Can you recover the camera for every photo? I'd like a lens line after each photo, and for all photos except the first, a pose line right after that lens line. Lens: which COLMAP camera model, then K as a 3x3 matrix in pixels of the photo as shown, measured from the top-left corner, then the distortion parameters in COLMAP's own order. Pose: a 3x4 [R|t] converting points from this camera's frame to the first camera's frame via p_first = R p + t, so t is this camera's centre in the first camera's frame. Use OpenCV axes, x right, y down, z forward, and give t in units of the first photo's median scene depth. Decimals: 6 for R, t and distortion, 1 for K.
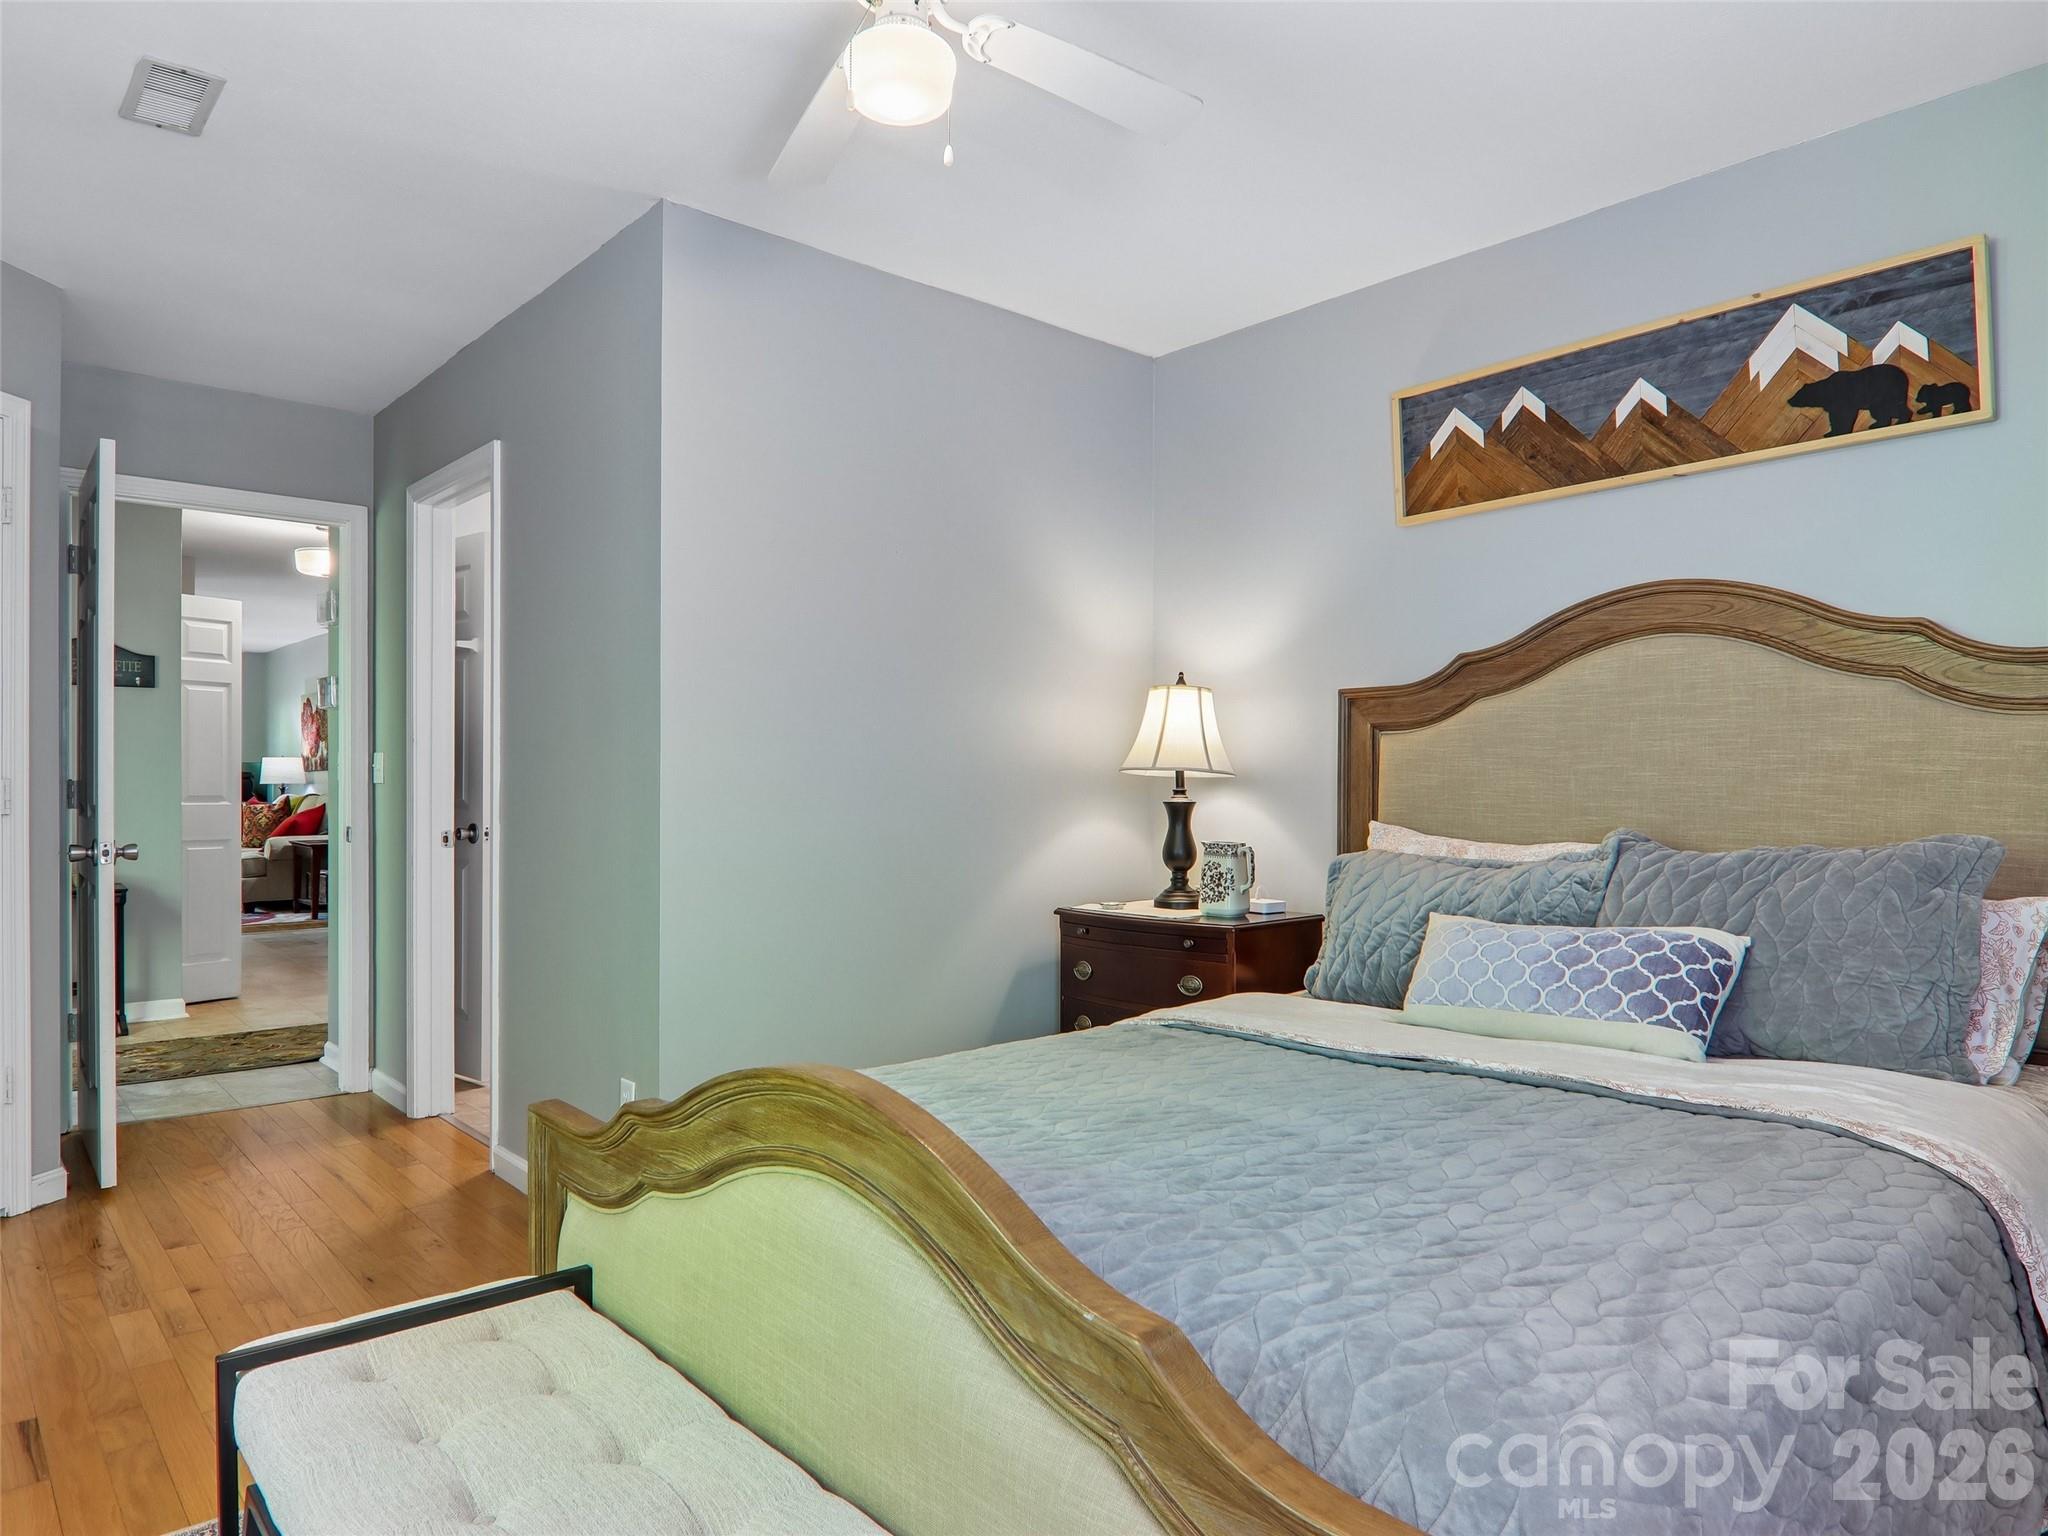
lens RADIAL K [[1271.9, 0, 1025.2], [0, 1271.9, 789.6], [0, 0, 1]] dist [0.004970, -0.022345]
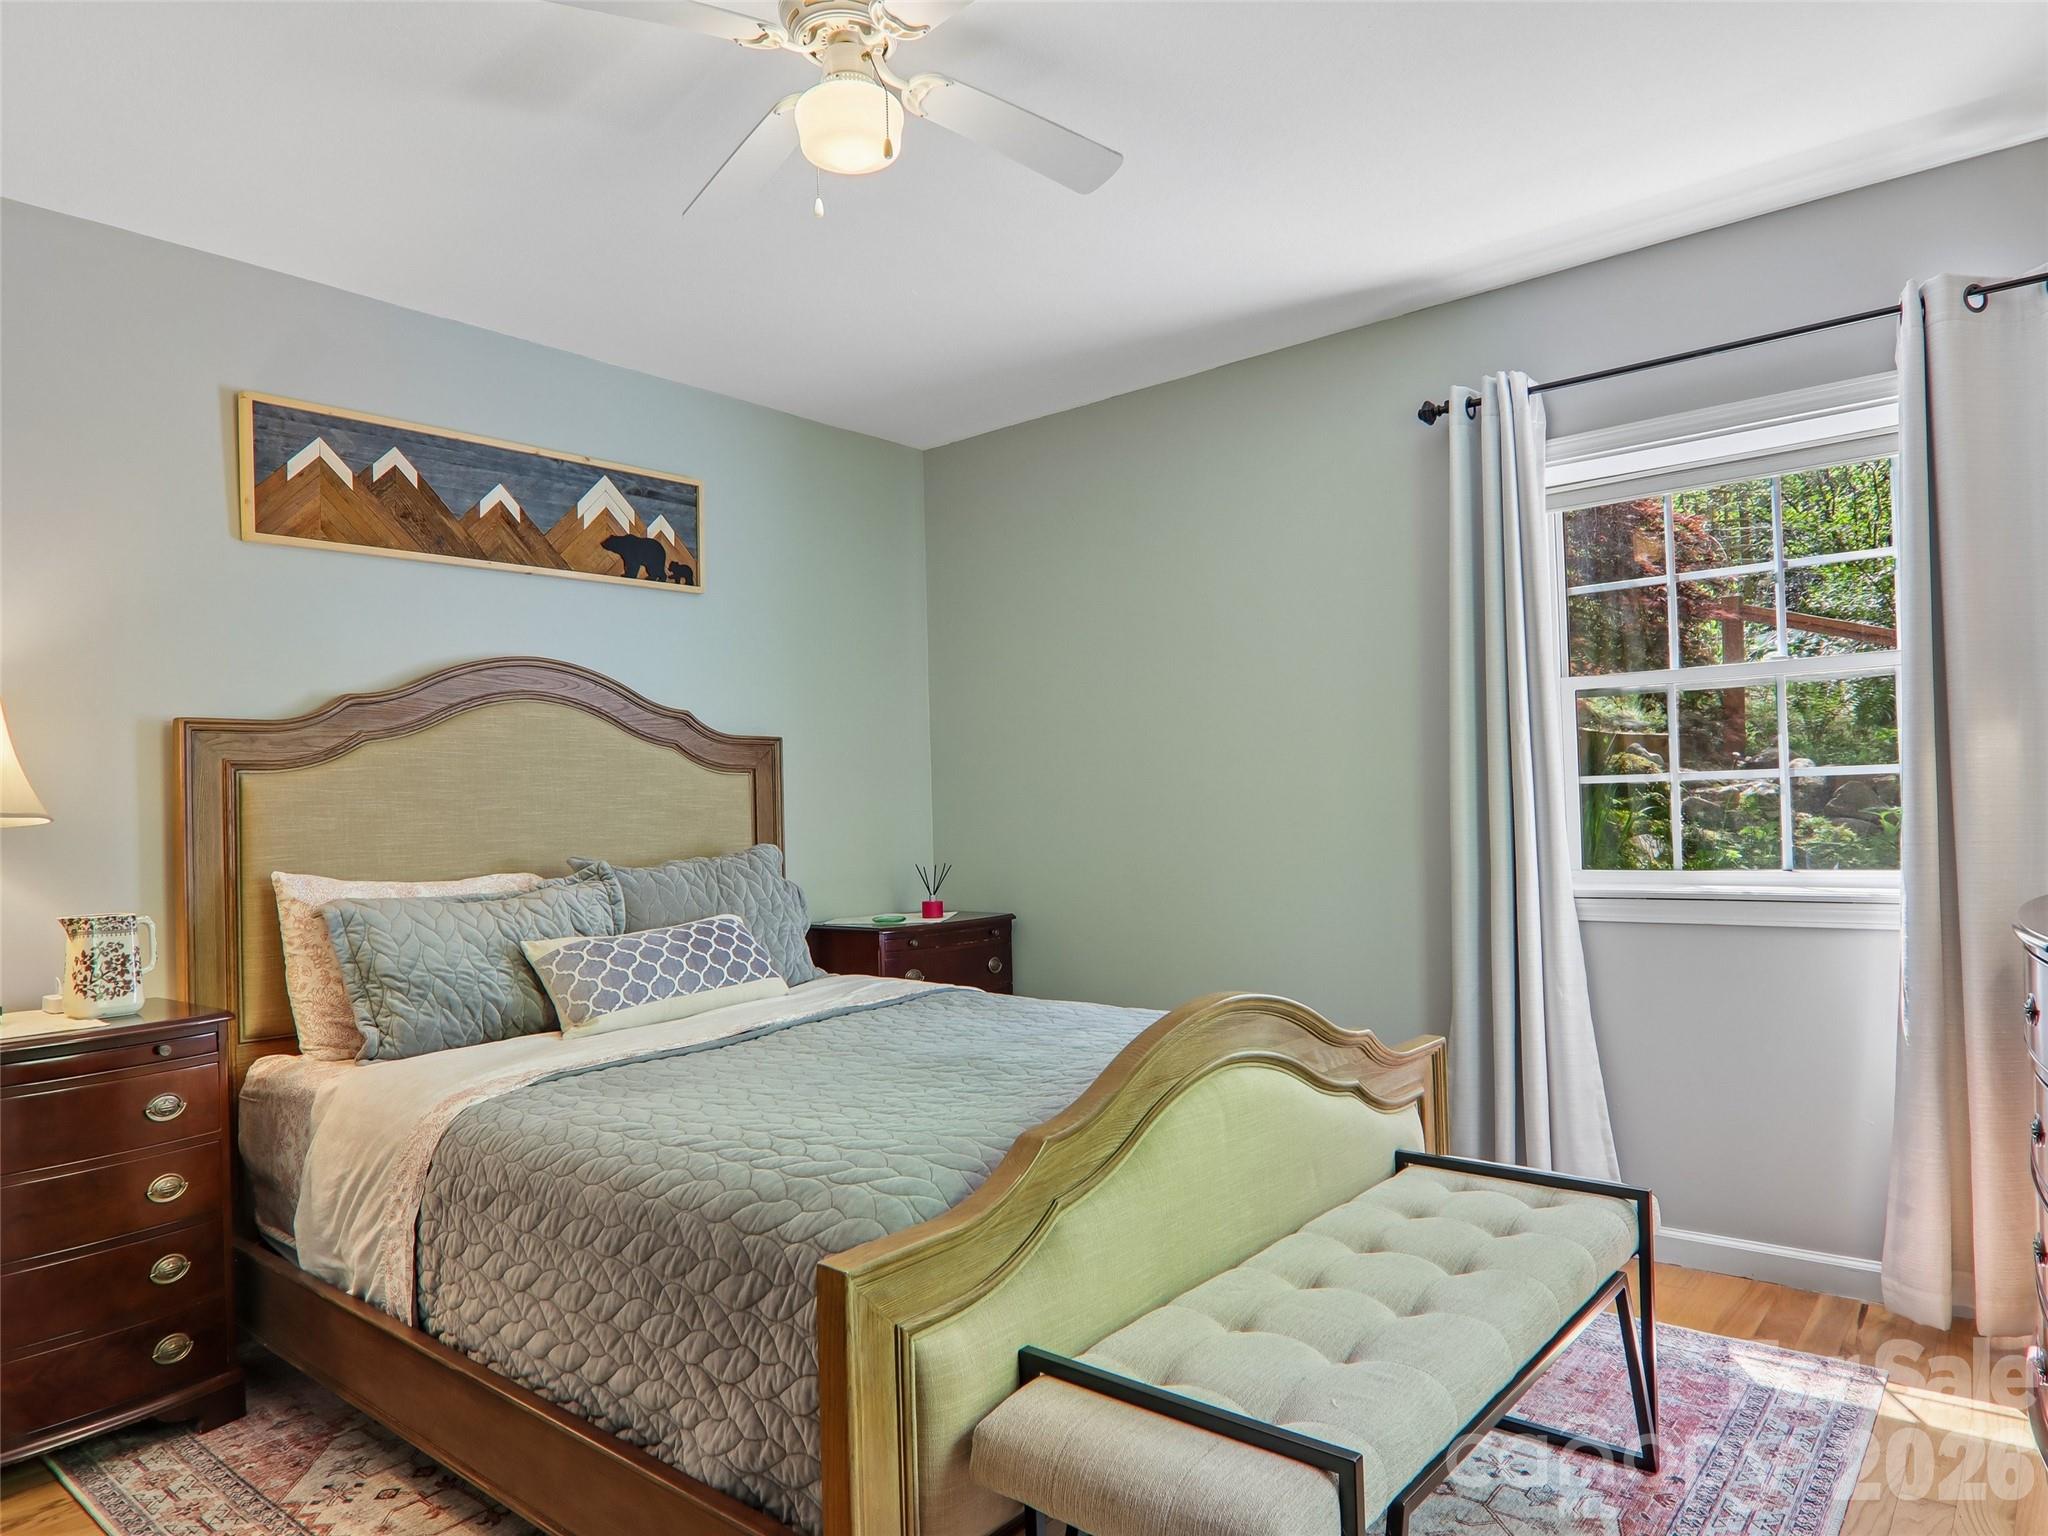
lens RADIAL K [[1271.9, 0, 1025.2], [0, 1271.9, 789.6], [0, 0, 1]] dist [0.004970, -0.022345]
pose [[-0.153300, 0.017940, 0.988017, -0.794965], [0.036014, 0.999272, -0.012556, -0.002893], [-0.987523, 0.033657, -0.153834, 0.726432]]
